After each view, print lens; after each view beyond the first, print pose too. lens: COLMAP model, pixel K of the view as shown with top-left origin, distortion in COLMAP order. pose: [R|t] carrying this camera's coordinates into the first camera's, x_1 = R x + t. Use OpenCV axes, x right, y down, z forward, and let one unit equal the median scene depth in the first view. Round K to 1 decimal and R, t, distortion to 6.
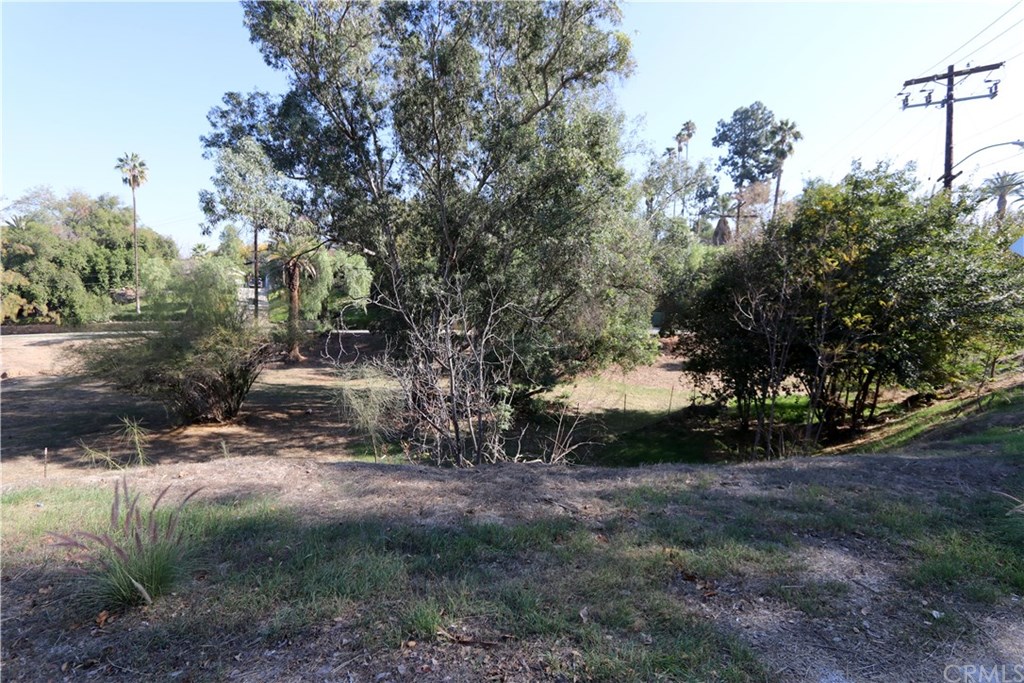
lens RADIAL K [[470.3, 0, 500.1], [0, 470.3, 334.8], [0, 0, 1]] dist [-0.011305, 0.000522]
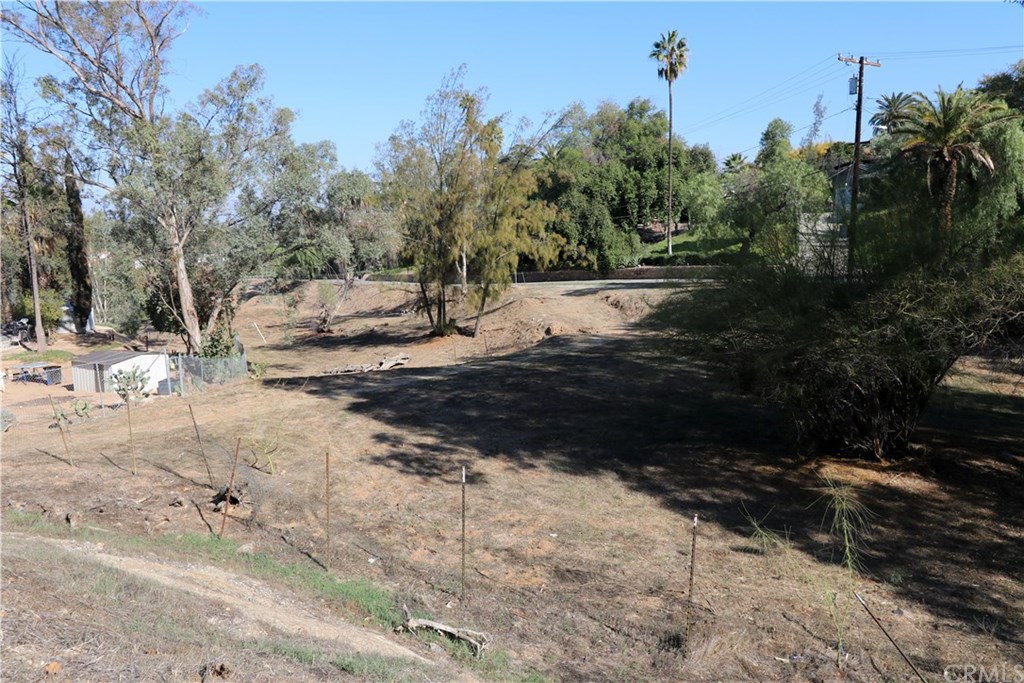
lens RADIAL K [[712.2, 0, 496.9], [0, 712.2, 327.9], [0, 0, 1]] dist [0.000127, 0.006351]
pose [[0.651208, 0.062801, -0.756297, -0.101506], [-0.019198, 0.997614, 0.066309, -0.000348], [0.758657, -0.028661, 0.650860, 0.064207]]
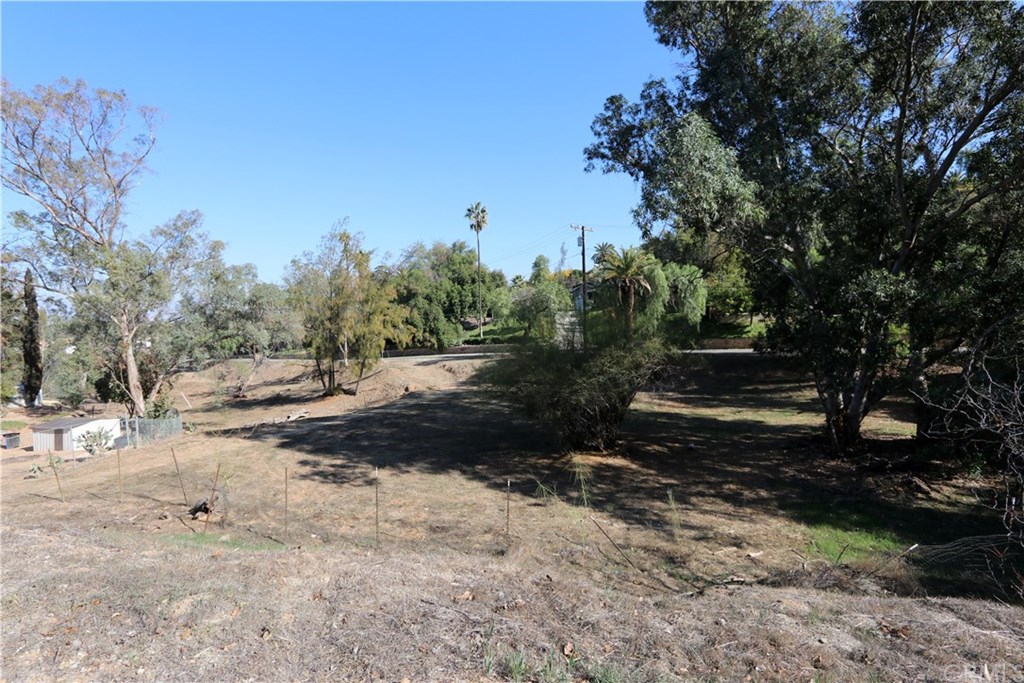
lens RADIAL K [[477.1, 0, 497.6], [0, 477.1, 333.4], [0, 0, 1]] dist [-0.011691, 0.000671]
pose [[0.831729, -0.030751, -0.554330, -0.083818], [0.005679, 0.998884, -0.046892, -0.000996], [0.555153, 0.035853, 0.830975, 0.033267]]
